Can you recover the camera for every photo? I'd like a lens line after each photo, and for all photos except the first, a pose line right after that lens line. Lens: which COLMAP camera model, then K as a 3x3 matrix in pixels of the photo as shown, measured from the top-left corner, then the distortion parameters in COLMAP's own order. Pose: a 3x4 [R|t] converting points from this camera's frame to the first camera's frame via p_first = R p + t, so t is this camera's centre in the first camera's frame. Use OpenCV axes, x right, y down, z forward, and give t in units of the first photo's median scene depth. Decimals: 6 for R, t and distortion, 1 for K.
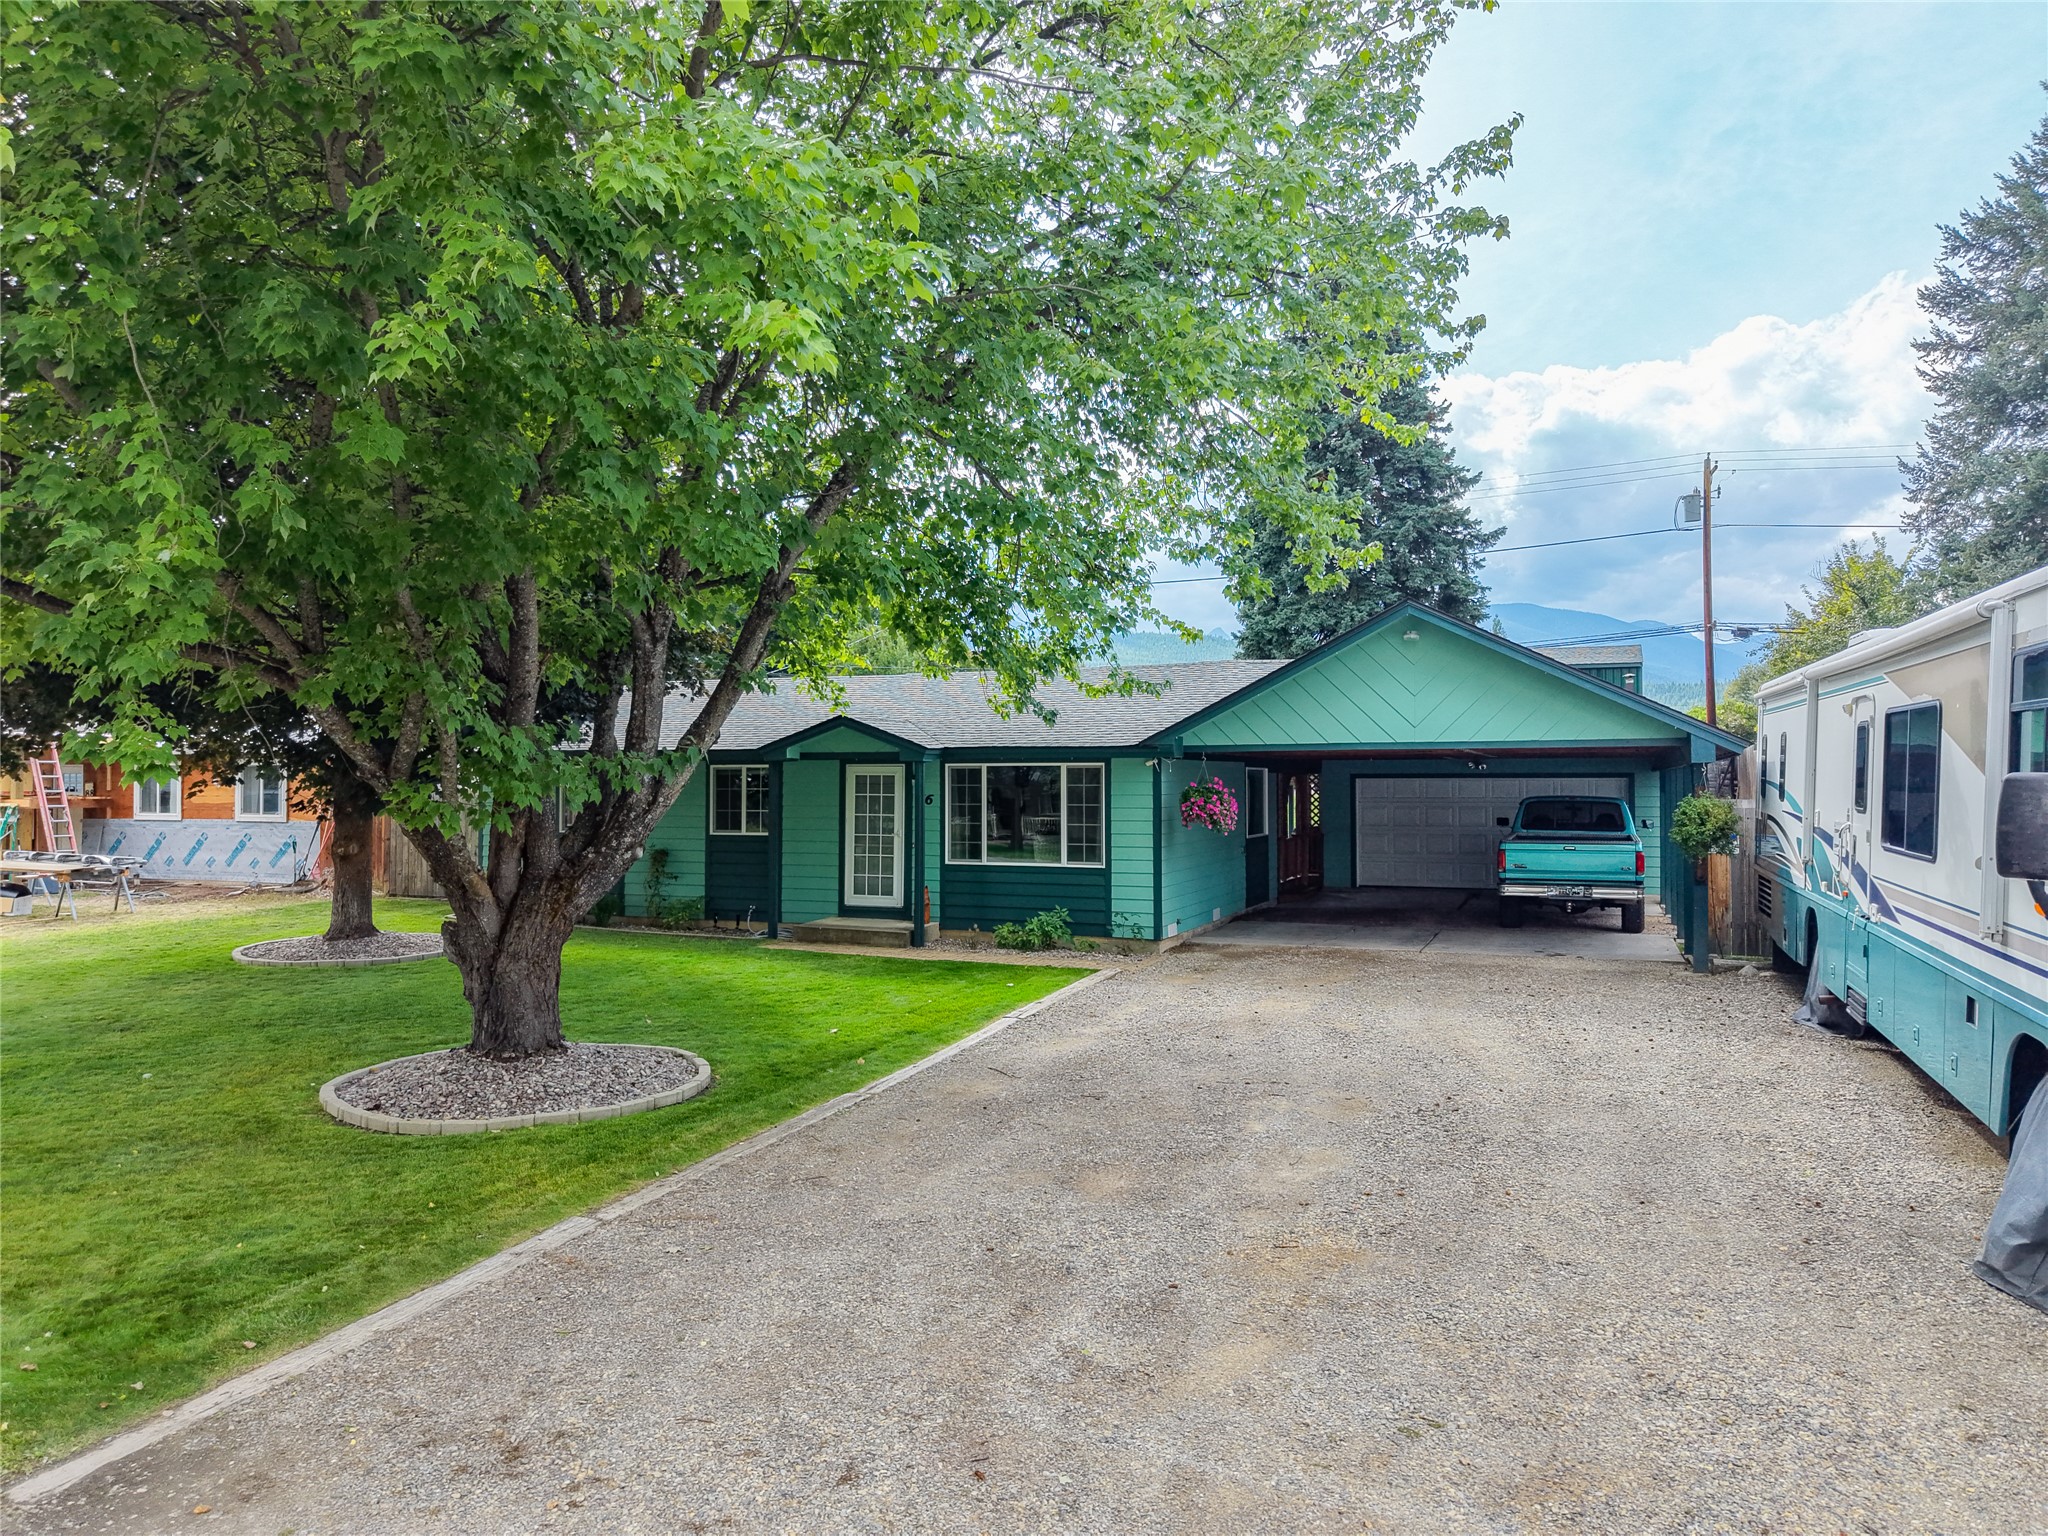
lens RADIAL K [[1405.4, 0, 1024.0], [0, 1405.4, 768.0], [0, 0, 1]] dist [-0.006572, -0.002572]
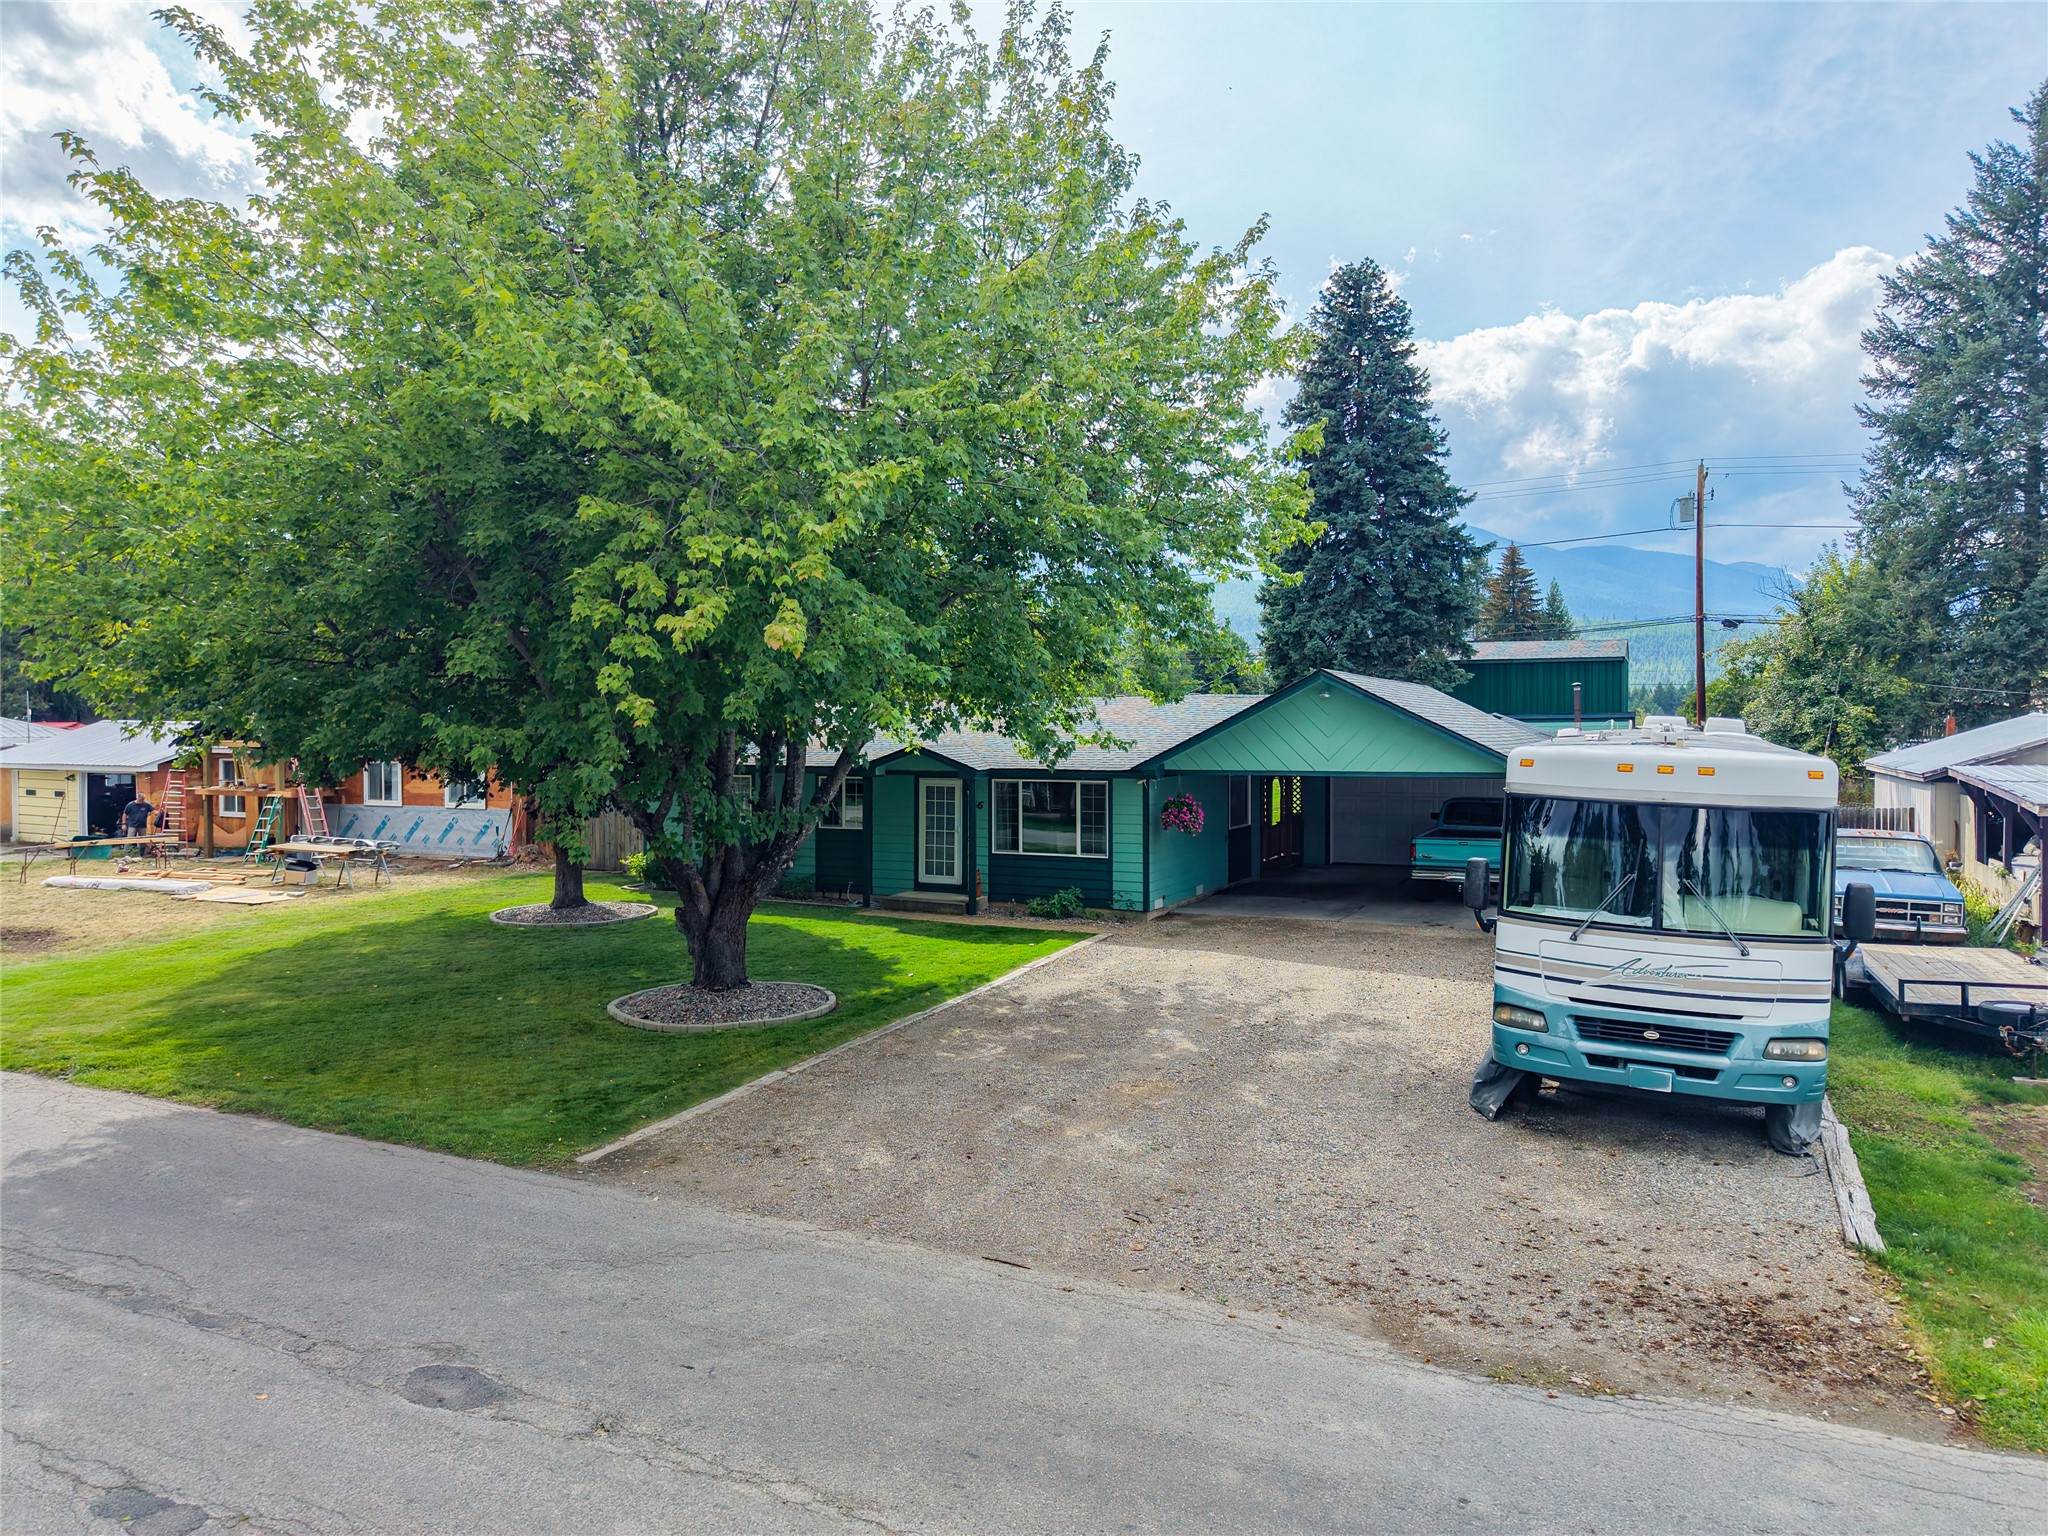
lens RADIAL K [[1405.4, 0, 1024.0], [0, 1405.4, 768.0], [0, 0, 1]] dist [-0.006572, -0.002572]
pose [[0.998540, 0.002019, -0.053987, 0.048560], [0.000021, 0.999287, 0.037766, -0.066465], [0.054025, -0.037712, 0.997827, -0.353585]]
